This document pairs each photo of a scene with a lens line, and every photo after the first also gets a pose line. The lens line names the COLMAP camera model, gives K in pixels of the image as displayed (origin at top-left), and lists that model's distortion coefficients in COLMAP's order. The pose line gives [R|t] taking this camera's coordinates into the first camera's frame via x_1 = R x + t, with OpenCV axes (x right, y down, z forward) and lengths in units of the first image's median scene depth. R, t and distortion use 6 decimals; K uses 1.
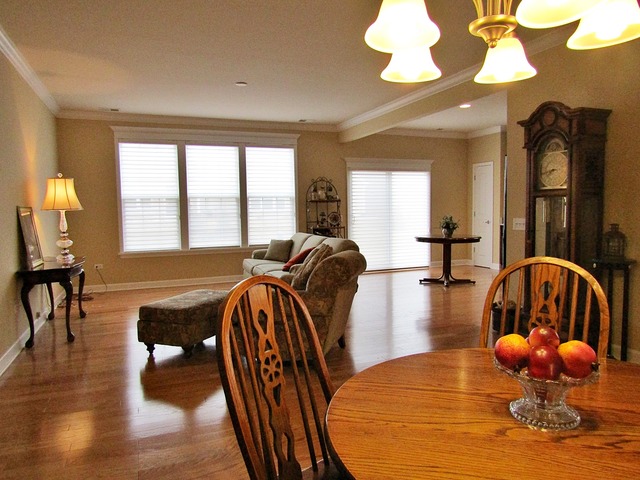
lens RADIAL K [[458.9, 0, 322.5], [0, 458.9, 239.2], [0, 0, 1]] dist [-0.010674, -0.006722]
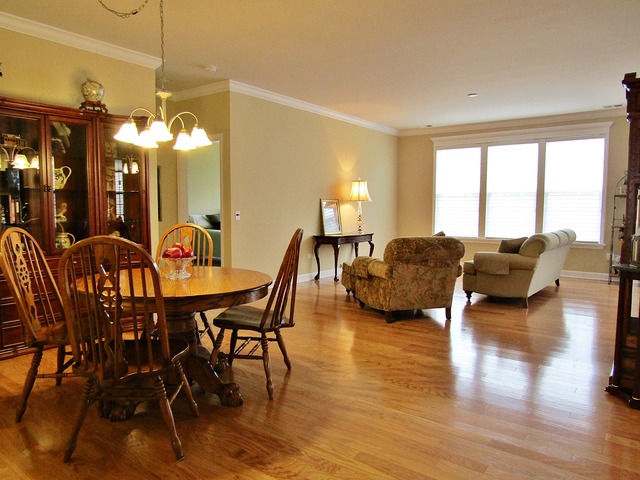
lens RADIAL K [[458.9, 0, 323.7], [0, 458.9, 241.1], [0, 0, 1]] dist [-0.010674, -0.006722]
pose [[0.485101, 0.085836, -0.870235, 0.538130], [-0.074925, 0.995591, 0.056435, -0.006031], [0.871242, 0.037826, 0.489394, 0.102089]]
